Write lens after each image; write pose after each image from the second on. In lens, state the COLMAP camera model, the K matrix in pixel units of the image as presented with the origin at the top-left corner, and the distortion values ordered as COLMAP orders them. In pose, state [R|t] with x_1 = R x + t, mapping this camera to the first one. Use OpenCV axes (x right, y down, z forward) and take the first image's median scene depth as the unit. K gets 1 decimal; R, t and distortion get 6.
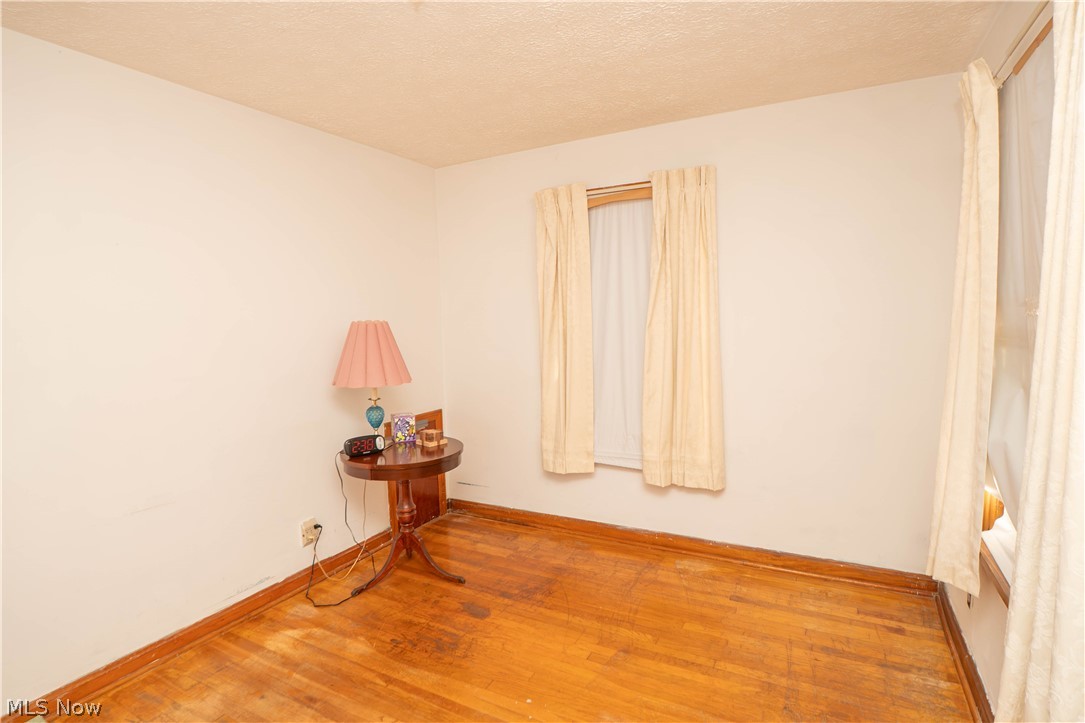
lens RADIAL K [[523.5, 0, 526.0], [0, 523.5, 363.8], [0, 0, 1]] dist [-0.021865, 0.001507]
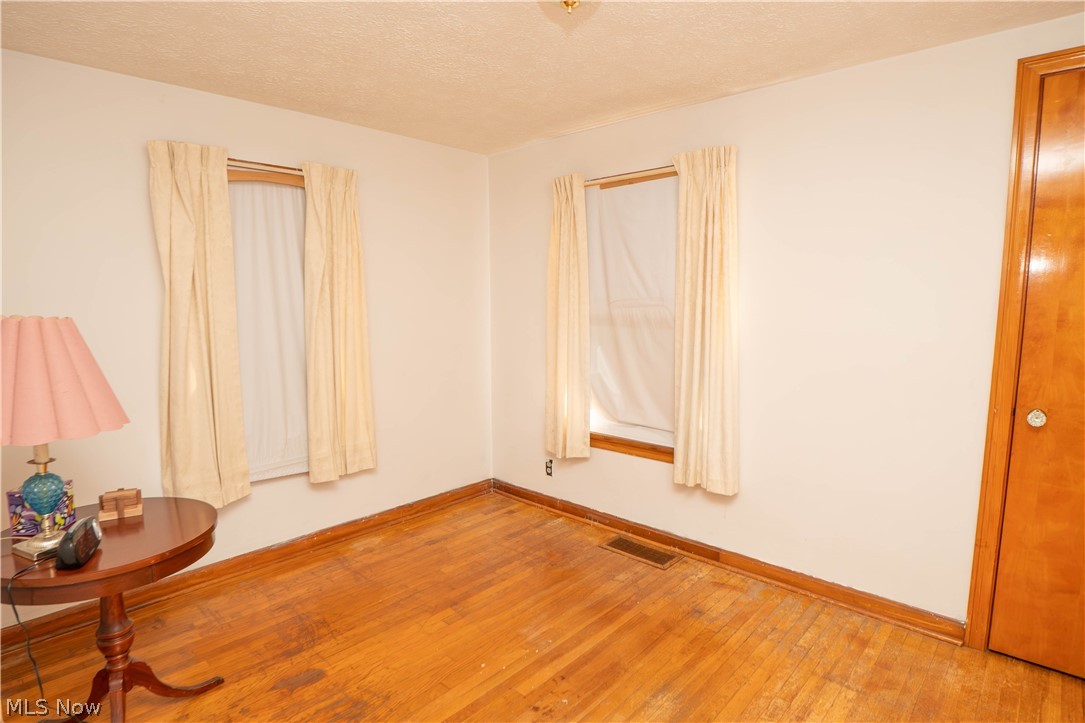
lens RADIAL K [[523.5, 0, 526.0], [0, 523.5, 363.8], [0, 0, 1]] dist [-0.021865, 0.001507]
pose [[0.321886, -0.087928, 0.942687, -0.594715], [0.088290, 0.994127, 0.062579, -0.019837], [-0.942653, 0.063086, 0.327759, 0.337680]]
